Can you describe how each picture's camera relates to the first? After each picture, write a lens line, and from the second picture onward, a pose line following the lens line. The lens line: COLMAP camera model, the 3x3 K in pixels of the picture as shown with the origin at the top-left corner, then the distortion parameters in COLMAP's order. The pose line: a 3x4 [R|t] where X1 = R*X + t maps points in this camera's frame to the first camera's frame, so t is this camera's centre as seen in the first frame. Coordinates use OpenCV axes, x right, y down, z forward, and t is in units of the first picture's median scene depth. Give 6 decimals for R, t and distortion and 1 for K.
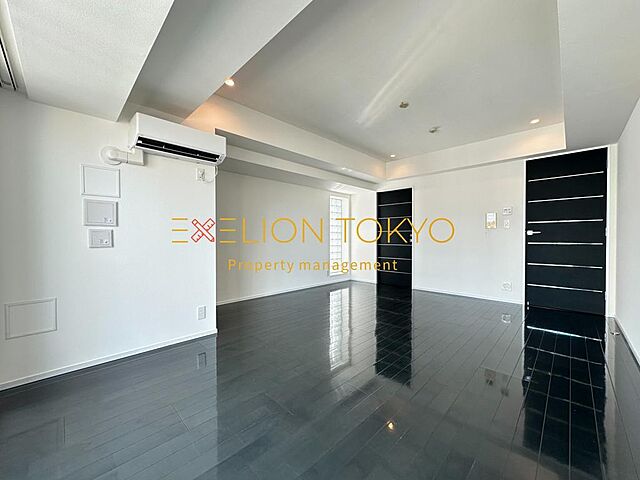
lens RADIAL K [[258.1, 0, 317.7], [0, 258.1, 238.8], [0, 0, 1]] dist [-0.007074, -0.000189]
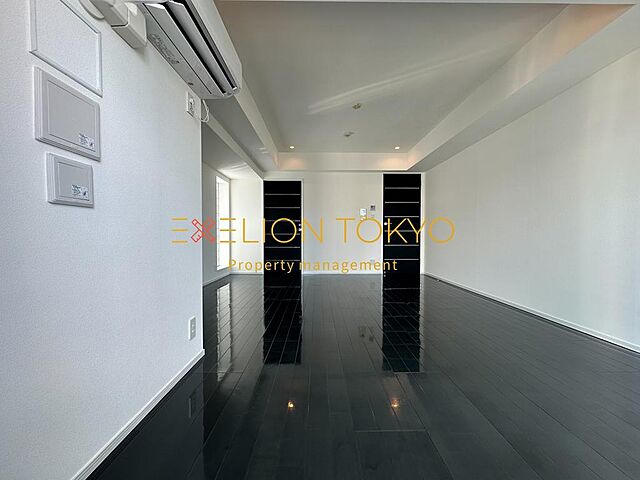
lens RADIAL K [[258.1, 0, 324.8], [0, 258.1, 241.4], [0, 0, 1]] dist [-0.007074, -0.000189]
pose [[0.692664, -0.017103, 0.721058, -0.686893], [0.003433, 0.999786, 0.020416, 0.065882], [-0.721253, -0.011666, 0.692574, 0.346482]]
